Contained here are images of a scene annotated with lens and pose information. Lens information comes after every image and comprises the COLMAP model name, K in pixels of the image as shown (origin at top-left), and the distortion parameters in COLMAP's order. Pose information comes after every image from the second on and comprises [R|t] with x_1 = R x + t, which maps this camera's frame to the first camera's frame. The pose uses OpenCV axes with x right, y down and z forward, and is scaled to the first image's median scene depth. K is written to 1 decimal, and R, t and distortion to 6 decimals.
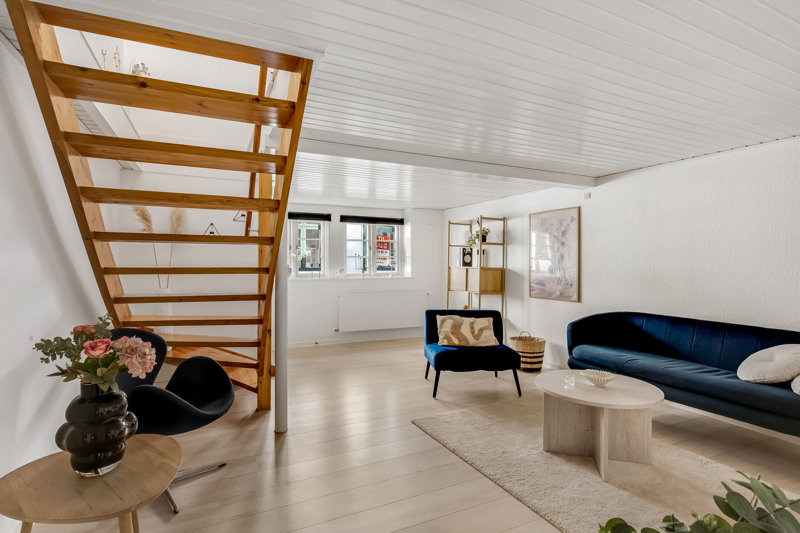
lens RADIAL K [[406.9, 0, 400.0], [0, 406.9, 266.5], [0, 0, 1]] dist [-0.000948, -0.000458]
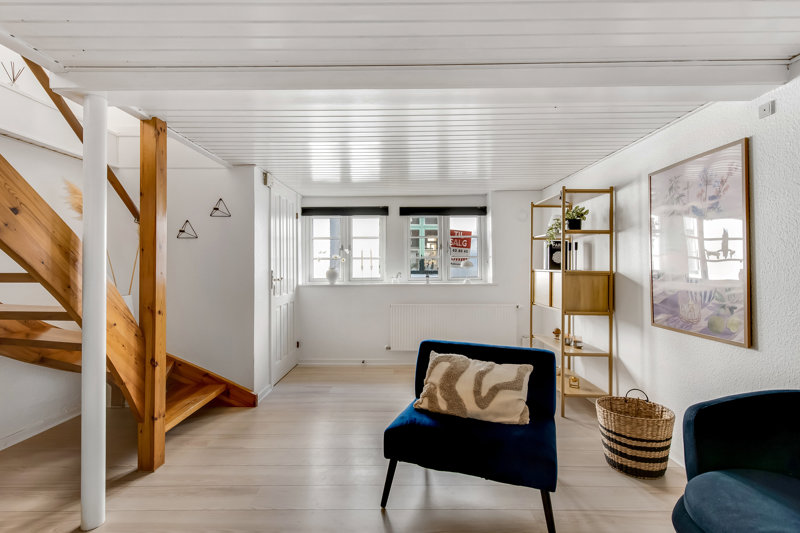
lens RADIAL K [[380.1, 0, 401.6], [0, 380.1, 262.1], [0, 0, 1]] dist [-0.000771, -0.000537]
pose [[0.894366, -0.010444, -0.447213, 0.285139], [0.002653, 0.999834, -0.018045, -0.001544], [0.447328, 0.014952, 0.894245, 0.451545]]
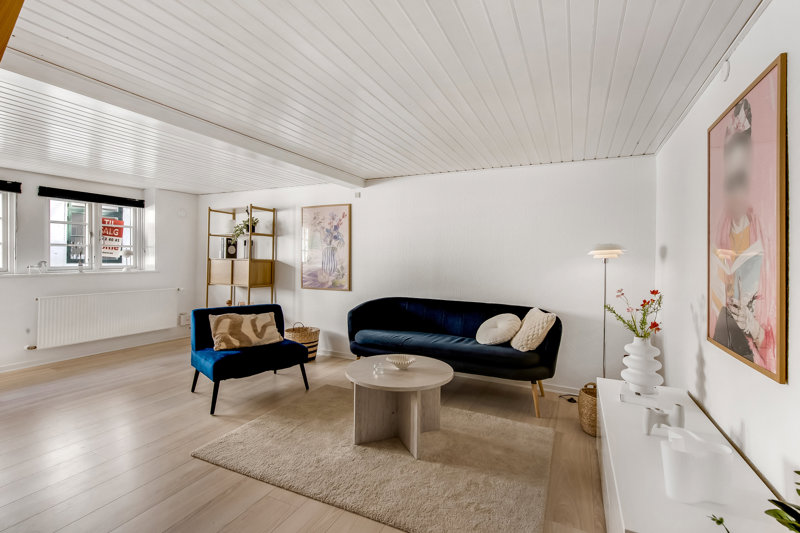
lens RADIAL K [[367.9, 0, 400.1], [0, 367.9, 257.5], [0, 0, 1]] dist [0.002480, 0.000022]
pose [[0.785826, 0.004024, 0.618434, -0.068788], [-0.002309, 0.999991, -0.003573, 0.000608], [-0.618443, 0.001380, 0.785829, 0.136712]]
